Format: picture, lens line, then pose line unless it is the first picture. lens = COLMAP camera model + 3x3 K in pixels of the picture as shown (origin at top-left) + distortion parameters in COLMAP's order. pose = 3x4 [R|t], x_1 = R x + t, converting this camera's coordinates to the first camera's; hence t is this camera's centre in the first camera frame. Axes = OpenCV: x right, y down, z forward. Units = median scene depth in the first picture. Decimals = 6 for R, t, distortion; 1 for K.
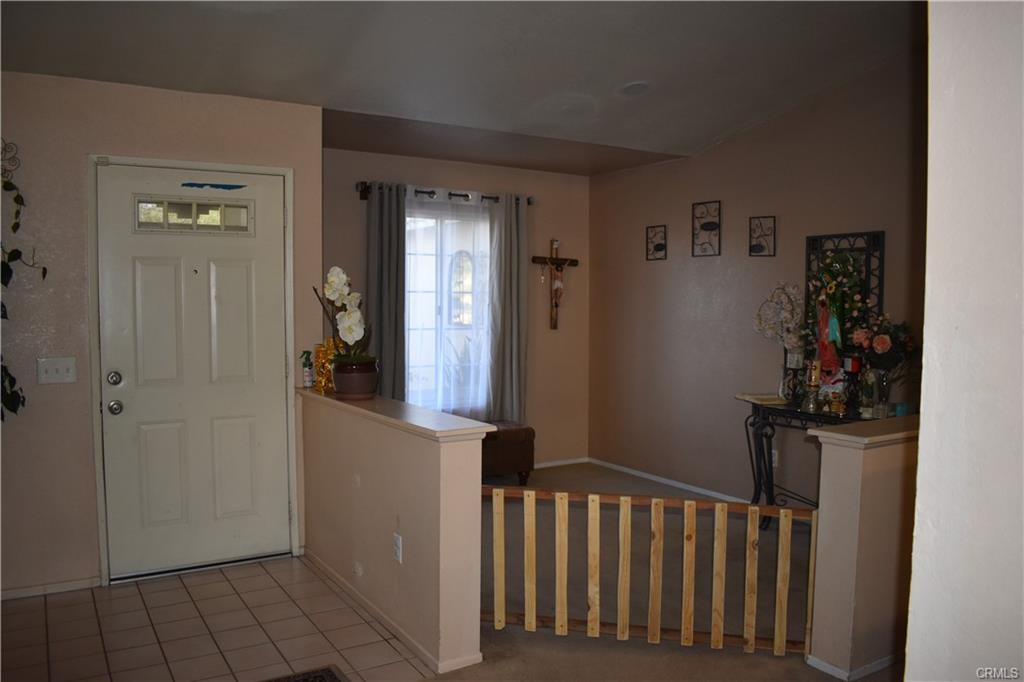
lens RADIAL K [[805.4, 0, 508.2], [0, 805.4, 340.6], [0, 0, 1]] dist [-0.093794, 0.013977]
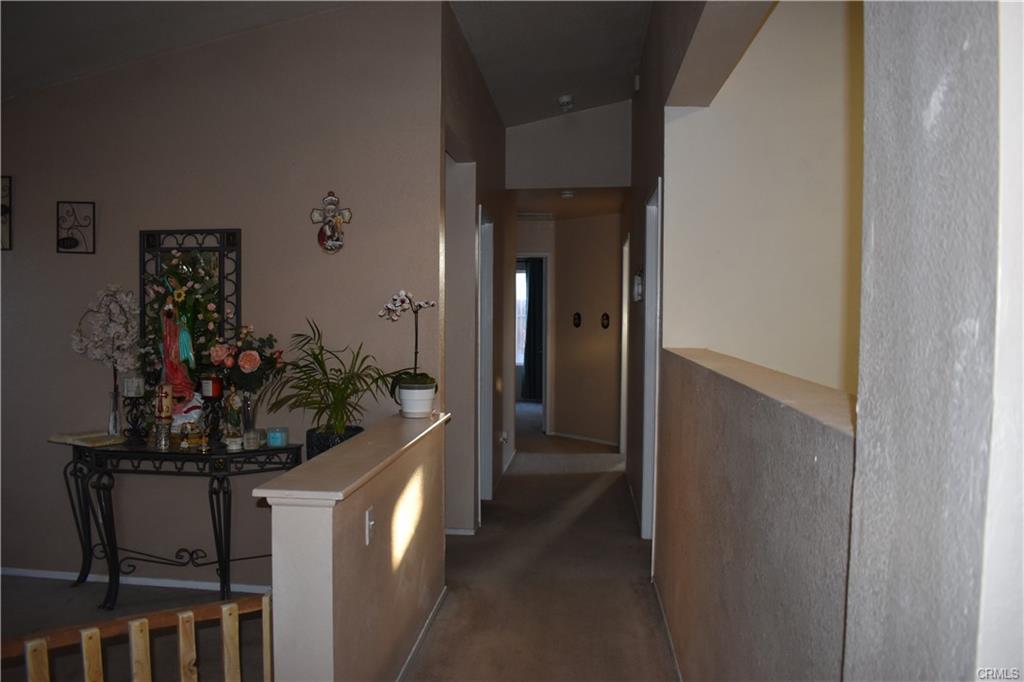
lens RADIAL K [[805.4, 0, 515.3], [0, 805.4, 346.1], [0, 0, 1]] dist [-0.093794, 0.013977]
pose [[0.603817, -0.035613, 0.796327, -0.033414], [0.037213, 0.999172, 0.016468, -0.014662], [-0.796254, 0.019690, 0.604642, 0.235977]]
